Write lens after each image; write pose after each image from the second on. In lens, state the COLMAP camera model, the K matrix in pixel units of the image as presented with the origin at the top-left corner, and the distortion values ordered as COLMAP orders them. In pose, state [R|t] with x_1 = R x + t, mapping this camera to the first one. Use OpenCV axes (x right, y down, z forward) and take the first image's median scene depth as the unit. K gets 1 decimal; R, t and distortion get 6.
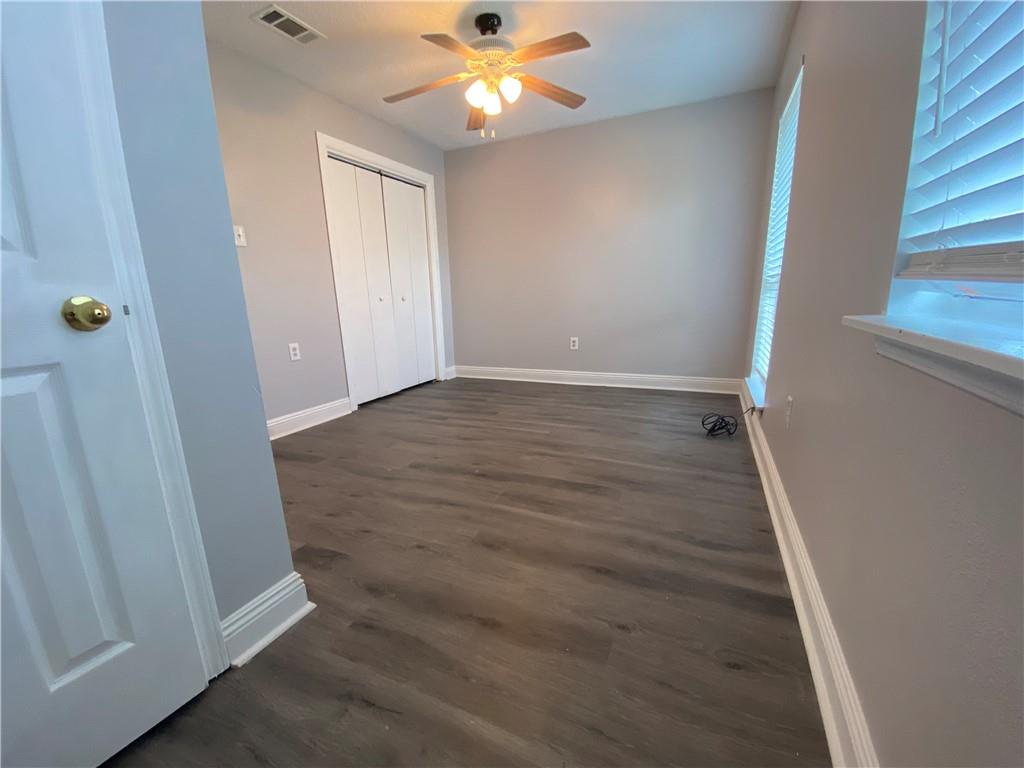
lens RADIAL K [[416.4, 0, 512.7], [0, 416.4, 386.9], [0, 0, 1]] dist [-0.000343, -0.000441]
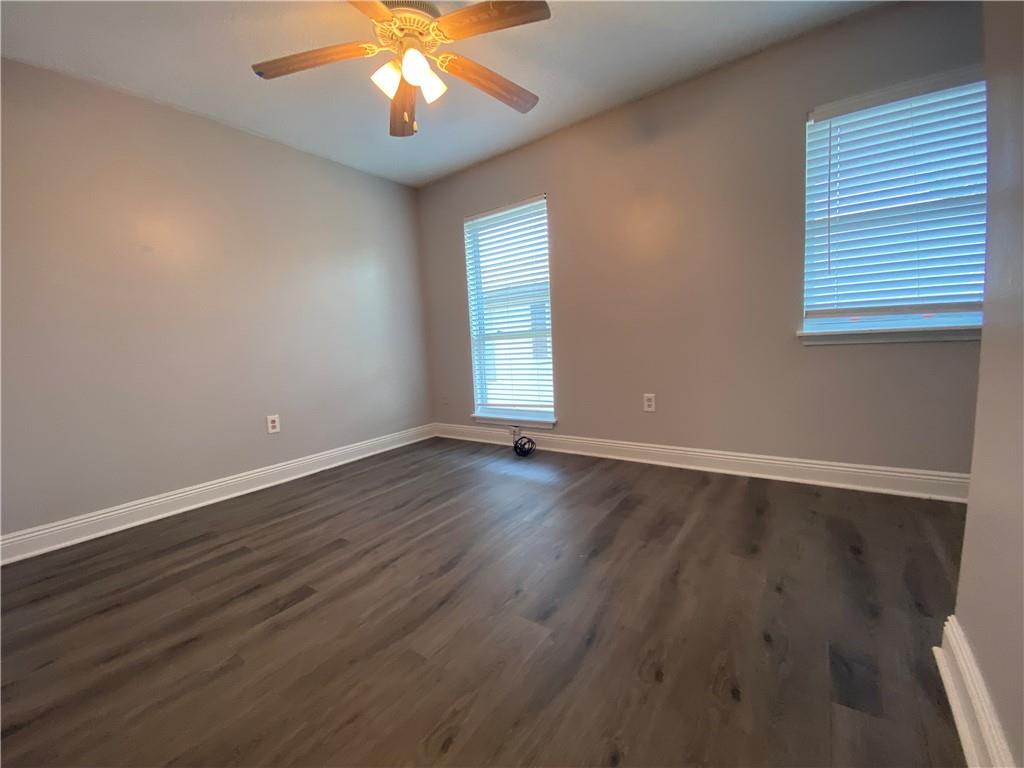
lens RADIAL K [[416.4, 0, 507.9], [0, 416.4, 380.3], [0, 0, 1]] dist [-0.000343, -0.000441]
pose [[0.205025, -0.087220, 0.974863, -0.870949], [0.264337, 0.963943, 0.030650, -0.181224], [-0.942386, 0.251408, 0.220688, 0.898442]]
